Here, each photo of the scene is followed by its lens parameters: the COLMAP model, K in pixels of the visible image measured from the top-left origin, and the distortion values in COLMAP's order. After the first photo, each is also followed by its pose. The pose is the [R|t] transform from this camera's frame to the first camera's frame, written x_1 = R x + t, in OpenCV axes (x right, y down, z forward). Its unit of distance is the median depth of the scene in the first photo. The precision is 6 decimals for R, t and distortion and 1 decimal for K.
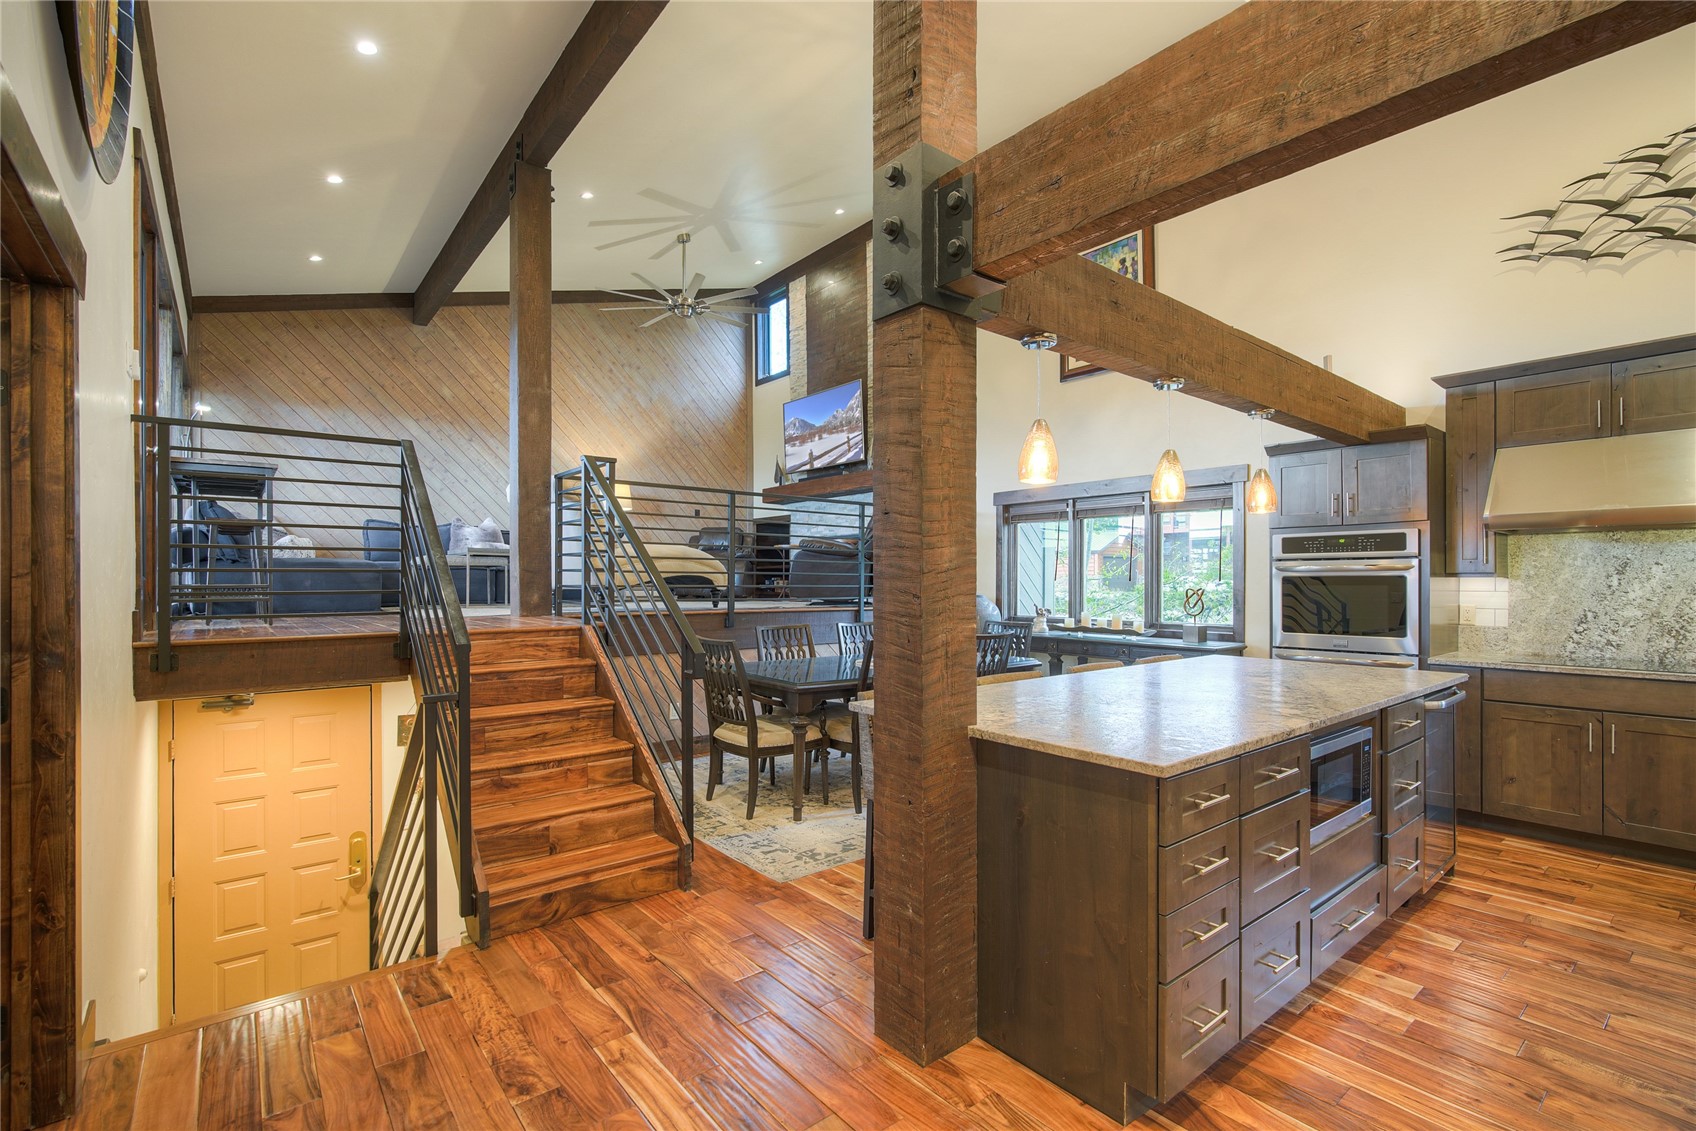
lens RADIAL K [[773.2, 0, 858.9], [0, 773.2, 580.9], [0, 0, 1]] dist [0.000014, 0.001720]
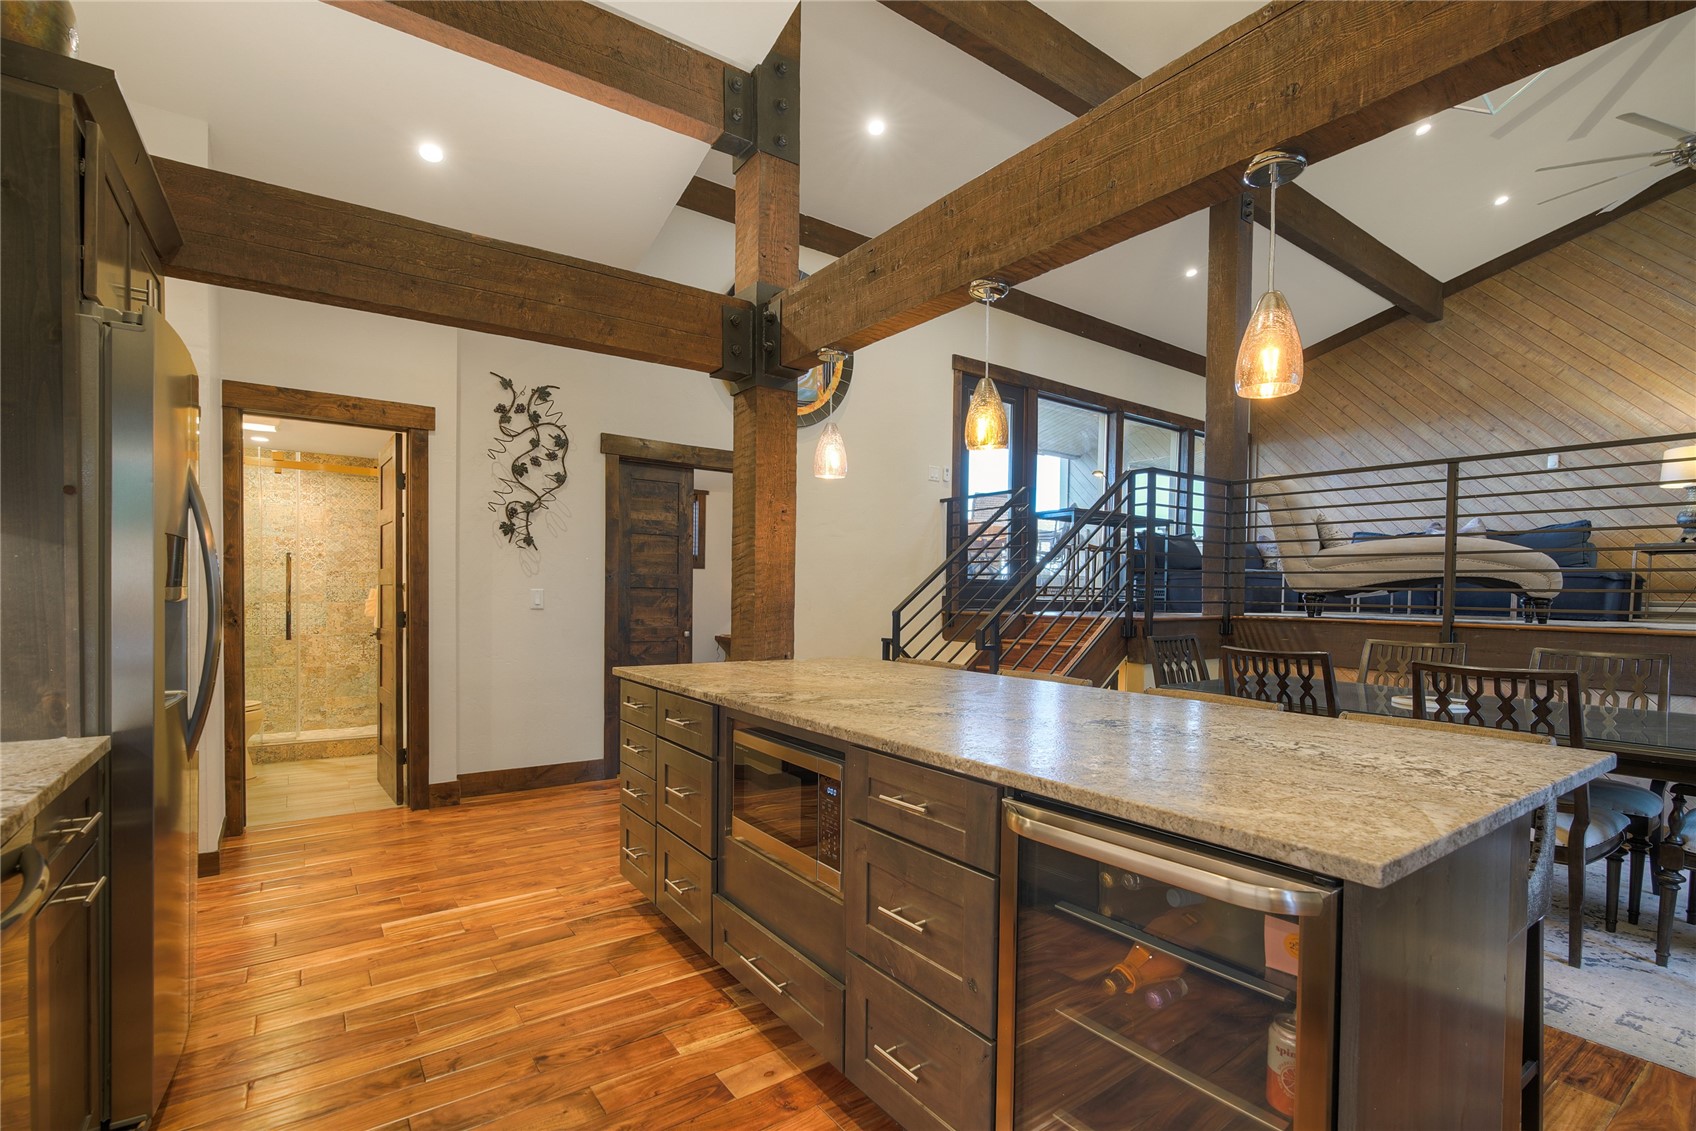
lens RADIAL K [[785.4, 0, 852.7], [0, 785.4, 610.6], [0, 0, 1]] dist [0.000371, 0.000167]
pose [[-0.067988, 0.021534, -0.997454, 0.842508], [-0.016815, 0.999600, 0.022726, 0.026505], [0.997544, 0.018317, -0.067598, 0.668260]]
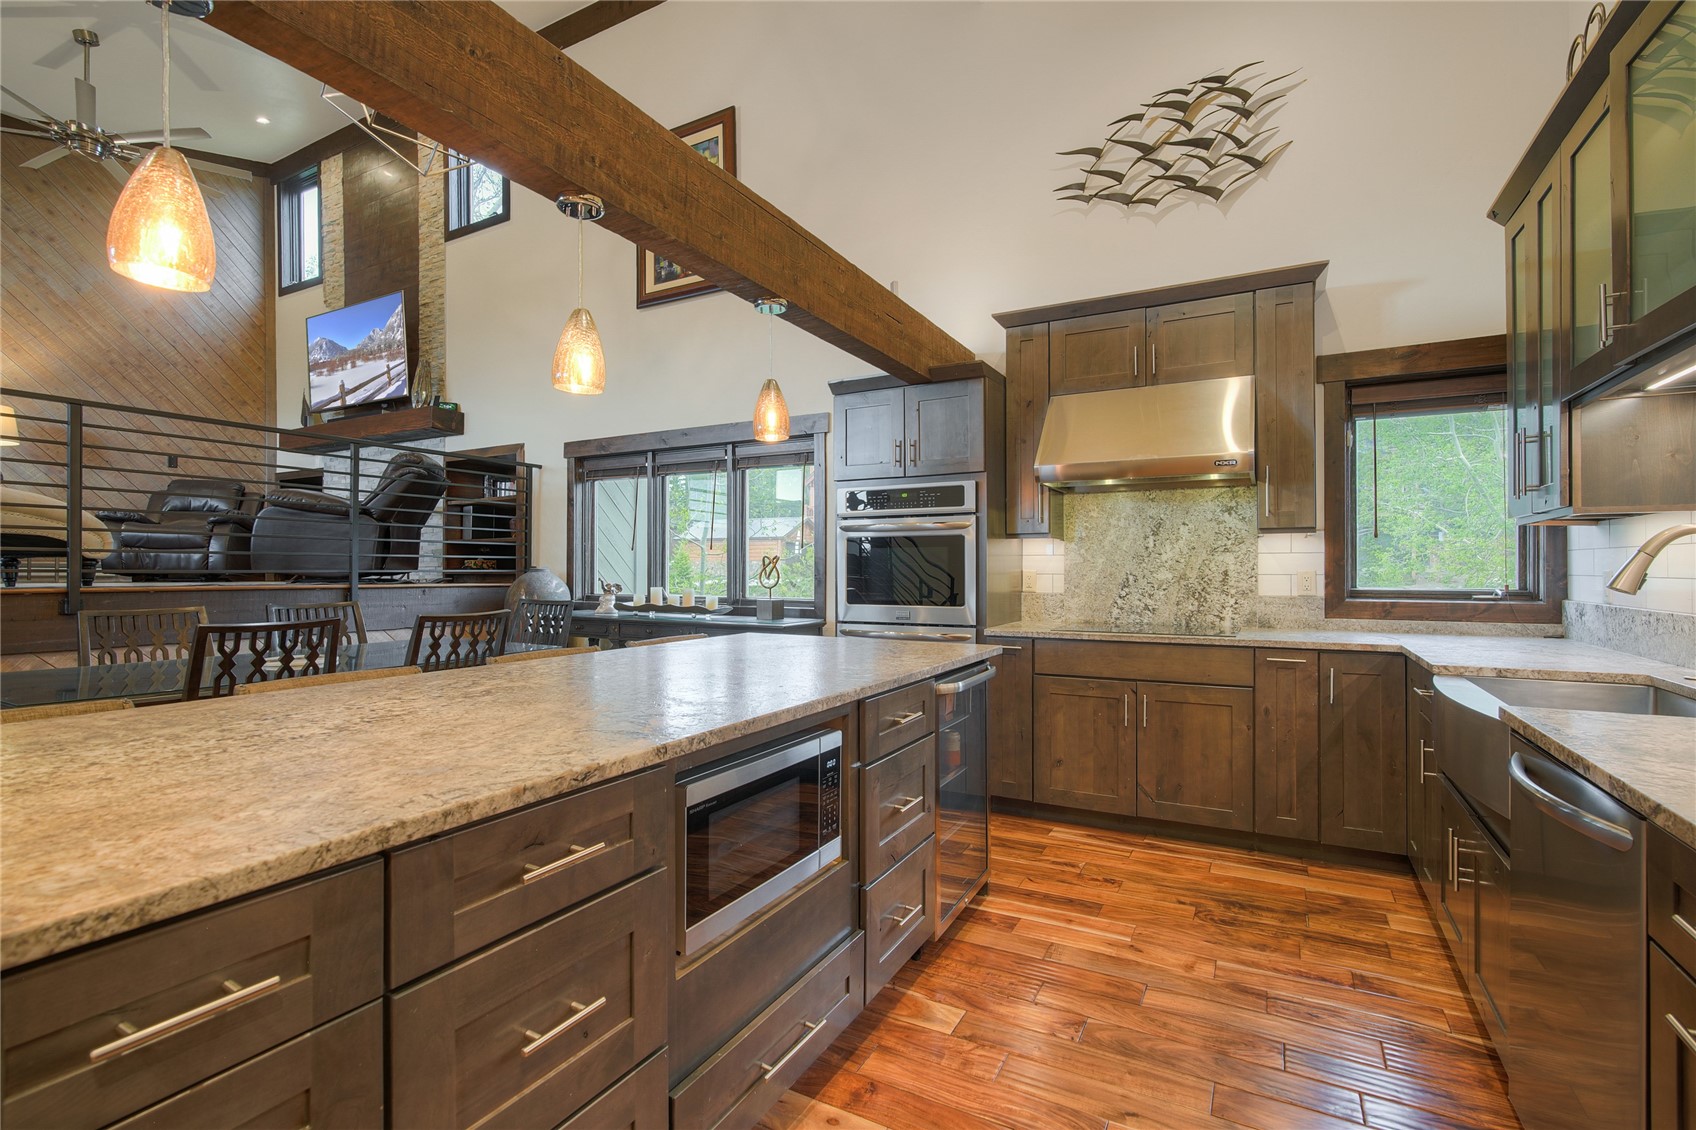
lens RADIAL K [[772.3, 0, 862.0], [0, 772.3, 565.9], [0, 0, 1]] dist [-0.001856, 0.001291]
pose [[0.927178, 0.001543, 0.374619, 0.271459], [0.000062, 0.999991, -0.004273, 0.031283], [-0.374622, 0.003986, 0.927169, 0.235189]]
